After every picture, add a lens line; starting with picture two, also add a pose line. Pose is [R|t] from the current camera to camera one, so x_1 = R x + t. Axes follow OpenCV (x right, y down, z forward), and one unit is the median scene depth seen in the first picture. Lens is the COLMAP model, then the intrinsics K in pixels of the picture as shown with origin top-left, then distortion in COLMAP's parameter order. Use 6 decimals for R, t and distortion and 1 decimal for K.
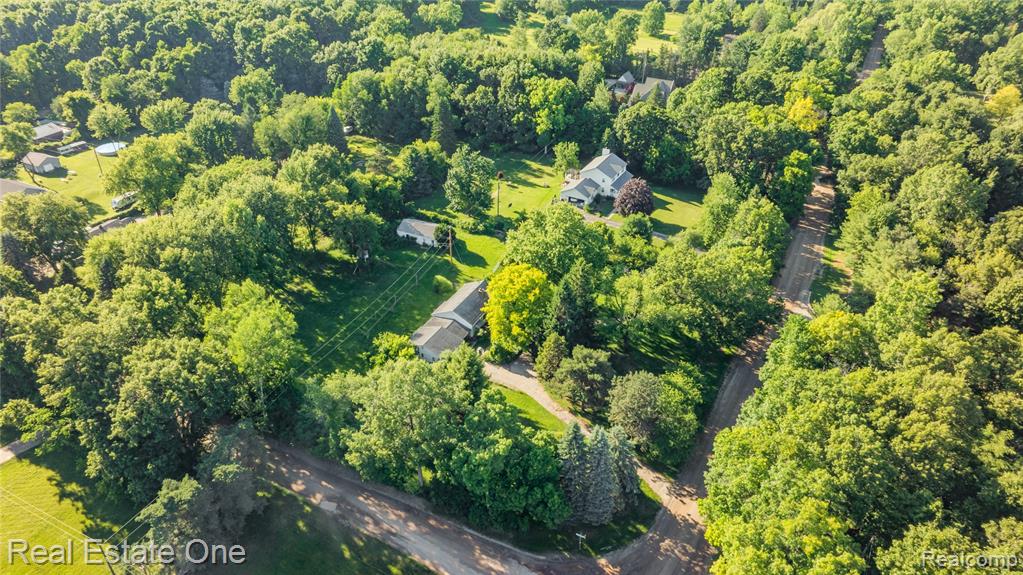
lens RADIAL K [[737.2, 0, 516.1], [0, 737.2, 282.5], [0, 0, 1]] dist [-0.009731, 0.003974]
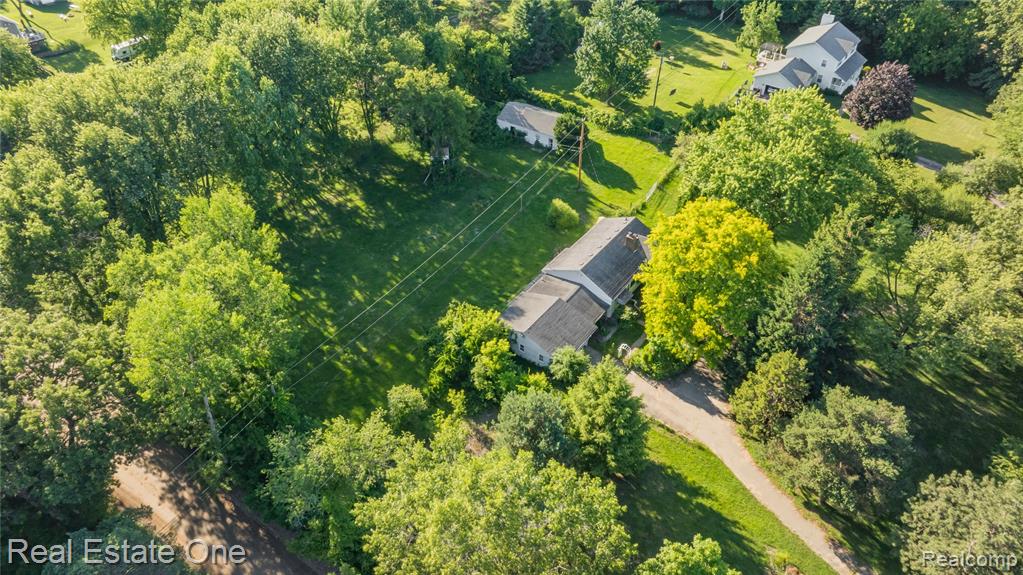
lens RADIAL K [[705.4, 0, 525.7], [0, 705.4, 303.3], [0, 0, 1]] dist [-0.037713, 0.039065]
pose [[0.989264, 0.101029, -0.105593, -0.059416], [-0.080907, 0.980339, 0.179973, -0.027222], [0.121699, -0.169498, 0.977988, 0.397766]]
